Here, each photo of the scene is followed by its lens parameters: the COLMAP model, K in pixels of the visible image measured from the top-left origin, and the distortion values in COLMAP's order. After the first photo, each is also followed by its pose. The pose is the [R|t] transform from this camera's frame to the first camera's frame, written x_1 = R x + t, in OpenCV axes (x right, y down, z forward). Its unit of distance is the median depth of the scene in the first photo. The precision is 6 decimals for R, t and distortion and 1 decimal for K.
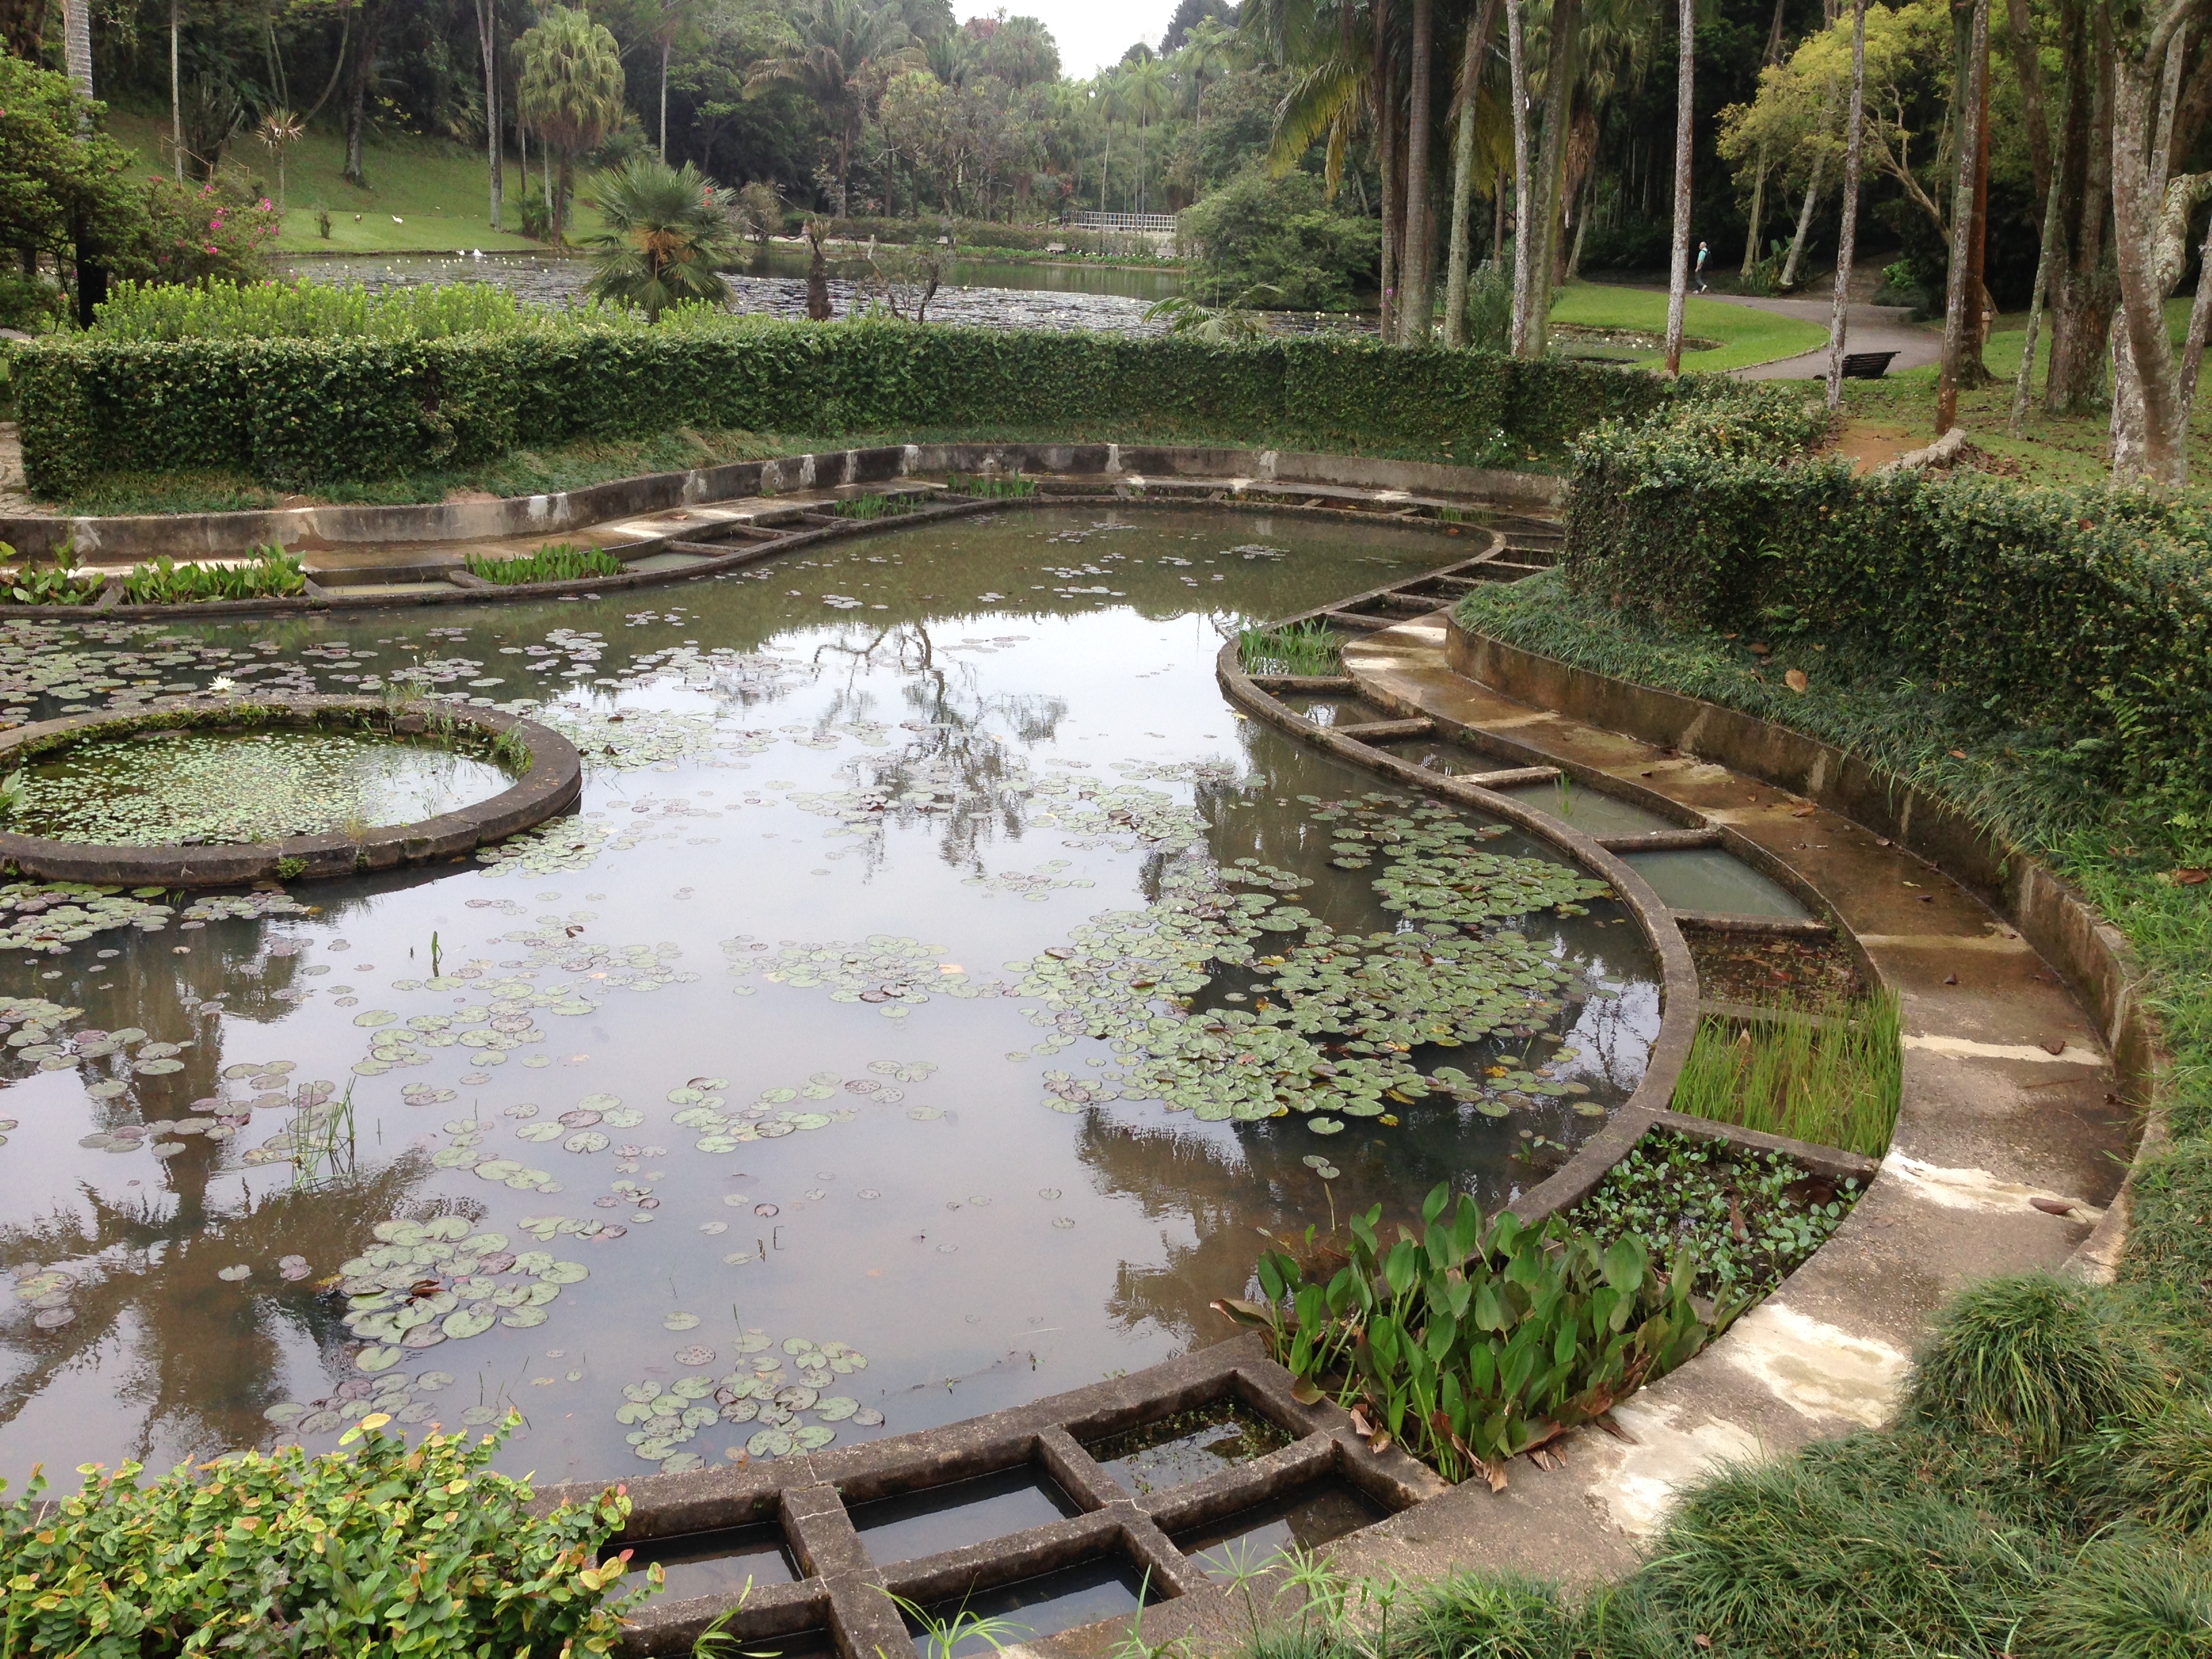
lens RADIAL K [[2049.2, 0, 1122.4], [0, 2049.2, 813.7], [0, 0, 1]] dist [0.059989, 0.000000]
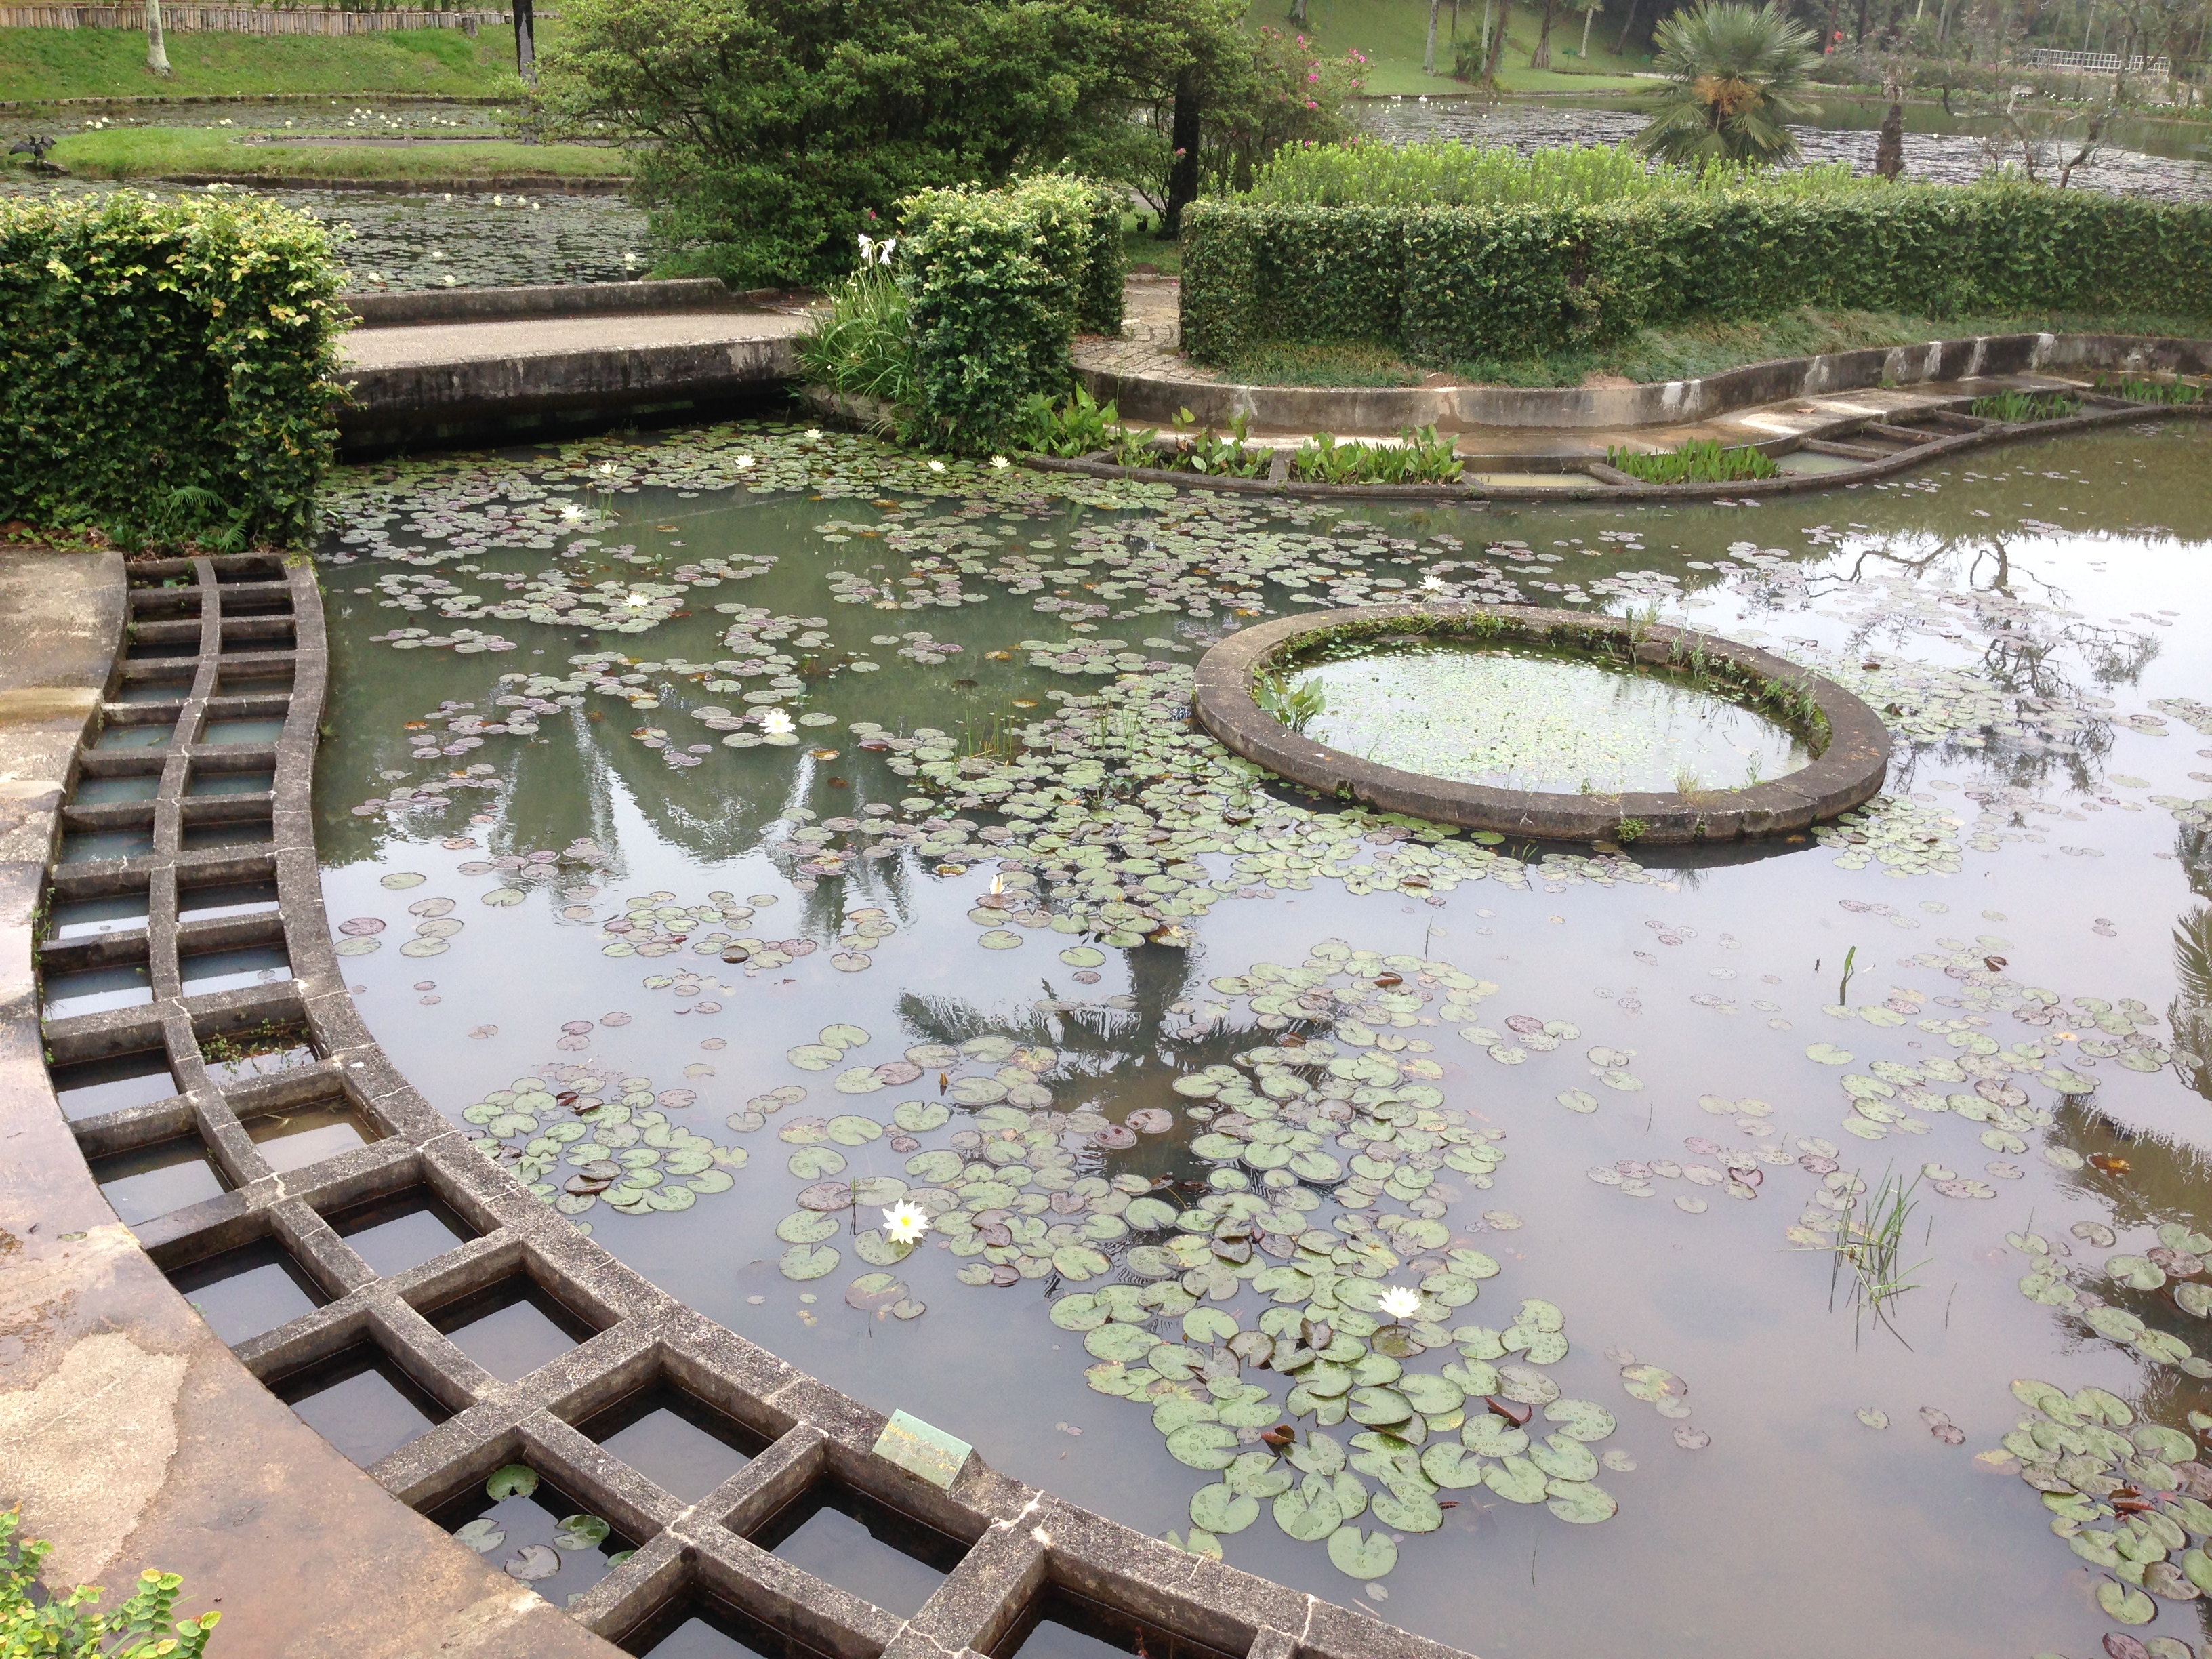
lens RADIAL K [[2049.2, 0, 1127.6], [0, 2049.2, 824.6], [0, 0, 1]] dist [0.059989, 0.000000]
pose [[0.920511, 0.140271, -0.364670, -0.151745], [-0.112782, 0.988997, 0.095732, -0.020498], [0.374086, -0.046995, 0.926202, 0.046995]]
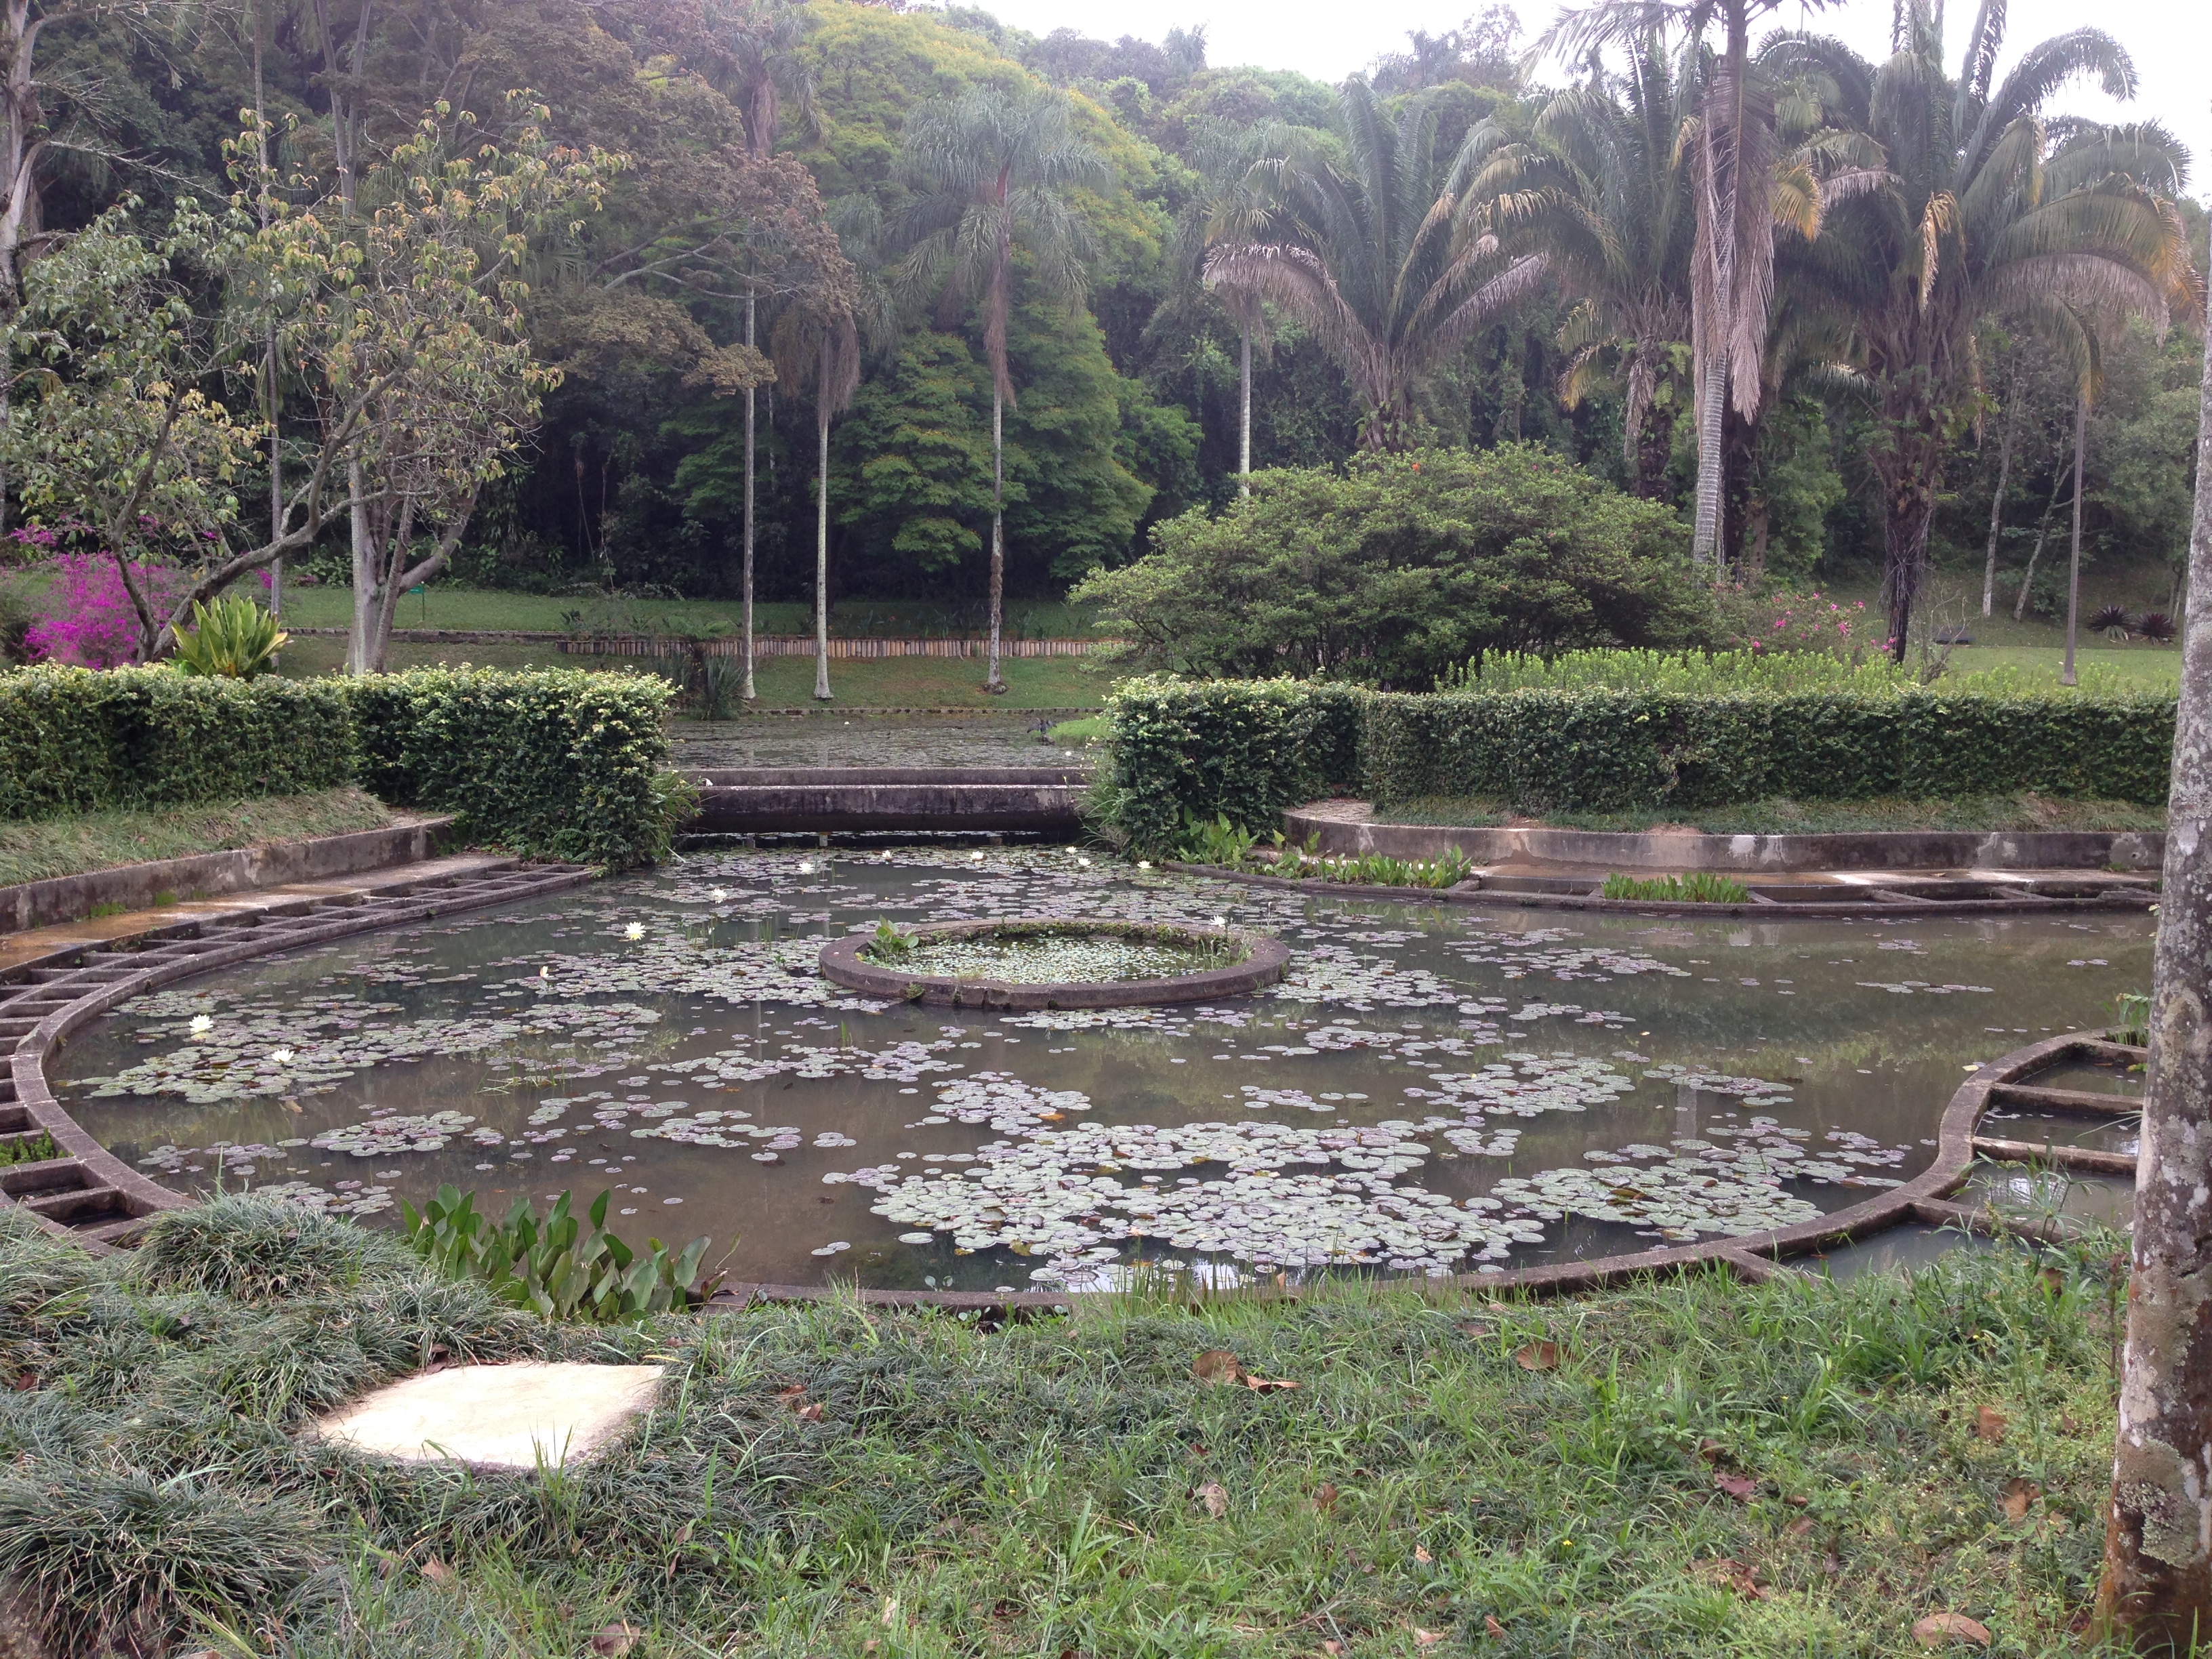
lens RADIAL K [[2049.2, 0, 1112.7], [0, 2049.2, 827.8], [0, 0, 1]] dist [0.059989, 0.000000]
pose [[0.522353, 0.038514, -0.851859, 0.458863], [-0.222016, 0.970669, -0.092253, 0.009421], [0.823320, 0.237315, 0.515583, 0.212120]]
